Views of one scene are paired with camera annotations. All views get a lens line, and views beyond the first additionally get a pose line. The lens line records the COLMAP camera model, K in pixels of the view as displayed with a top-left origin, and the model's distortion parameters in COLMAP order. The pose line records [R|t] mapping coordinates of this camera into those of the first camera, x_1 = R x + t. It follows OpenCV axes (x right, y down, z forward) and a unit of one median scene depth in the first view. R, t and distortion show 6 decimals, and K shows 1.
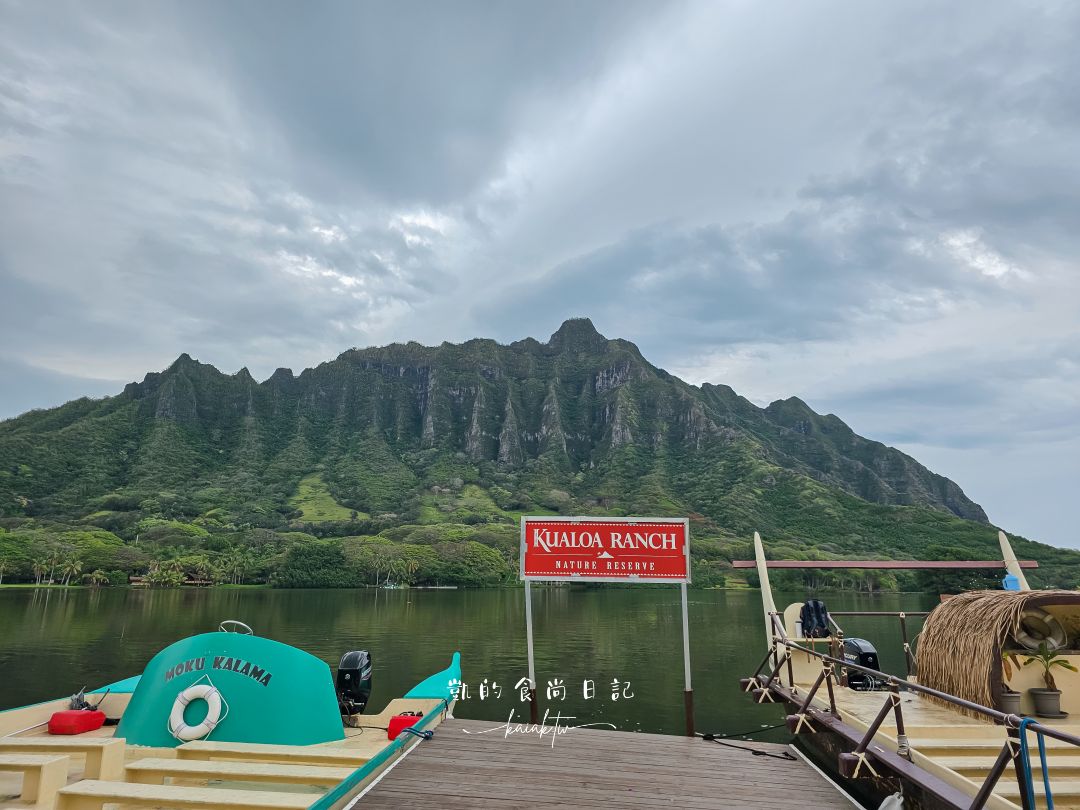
lens RADIAL K [[716.9, 0, 543.6], [0, 716.9, 384.7], [0, 0, 1]] dist [0.115321, -0.144099]
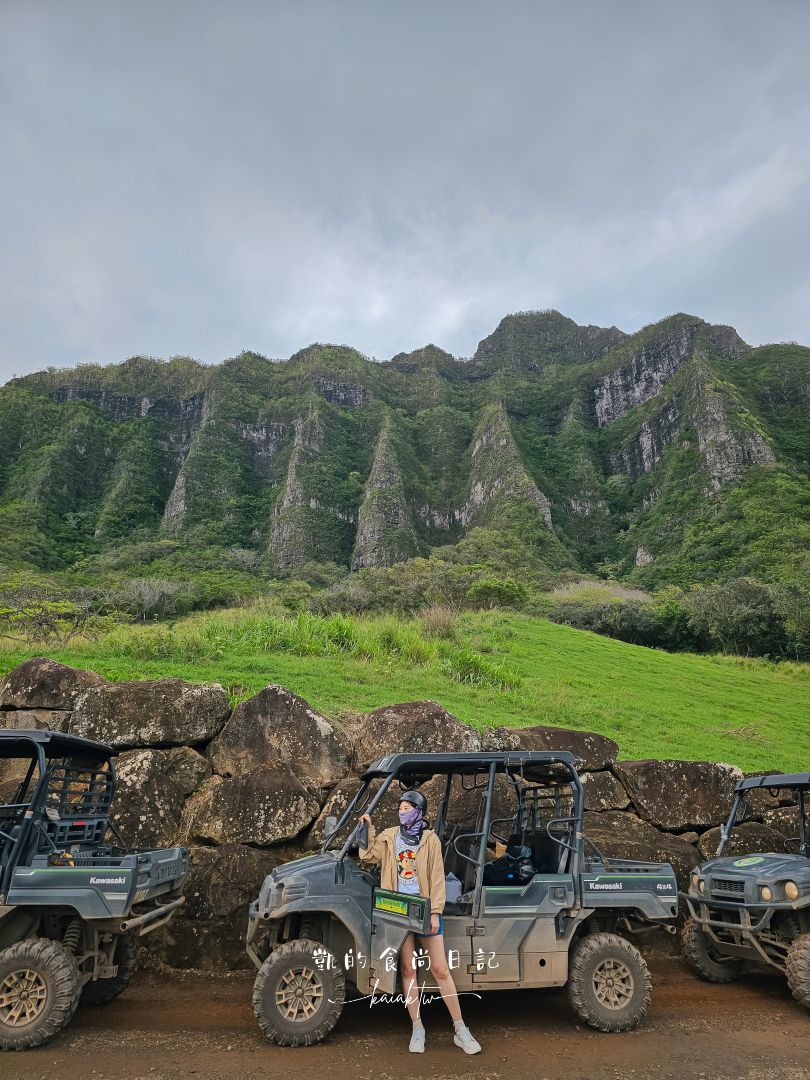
lens RADIAL K [[717.9, 0, 416.6], [0, 717.9, 543.1], [0, 0, 1]] dist [0.081239, -0.093700]
pose [[0.998161, -0.035425, -0.049194, -0.013137], [0.030862, 0.995409, -0.090606, 0.118833], [0.052177, 0.088921, 0.994671, 0.620494]]
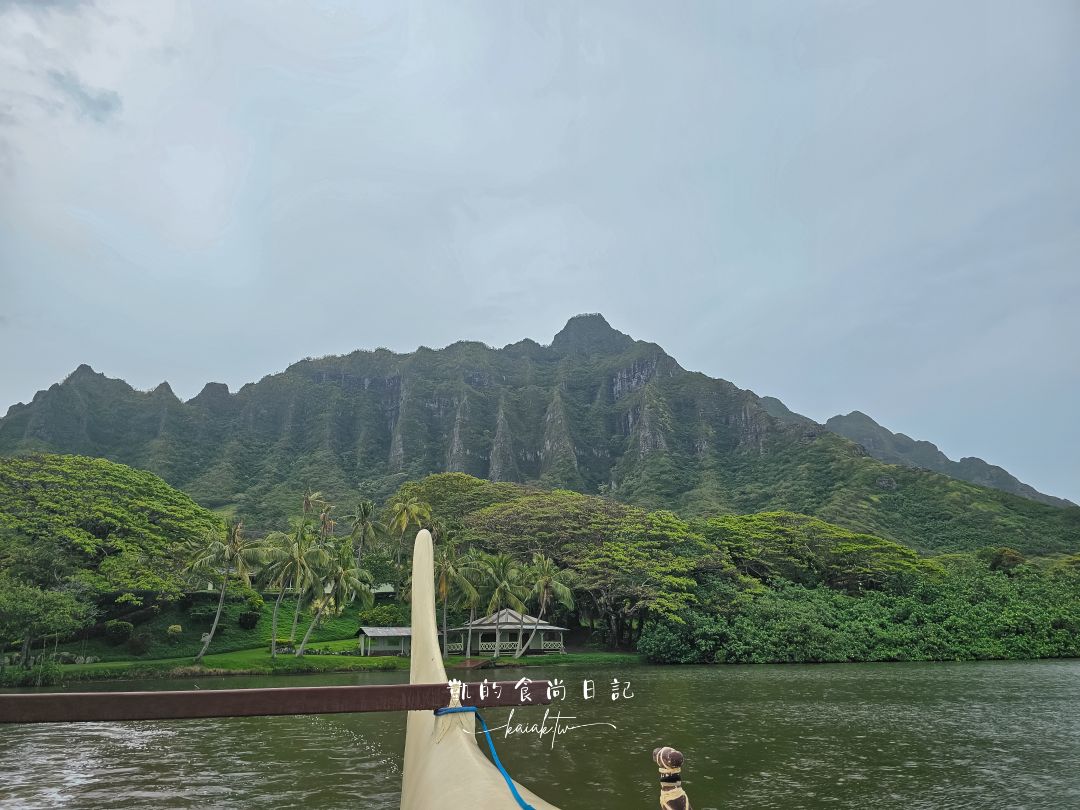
lens RADIAL K [[716.0, 0, 531.7], [0, 716.0, 406.8], [0, 0, 1]] dist [0.090609, -0.097483]
pose [[0.998636, -0.039430, -0.034232, 0.010878], [0.037316, 0.997480, -0.060350, 0.066322], [0.036525, 0.058990, 0.997590, 0.237591]]
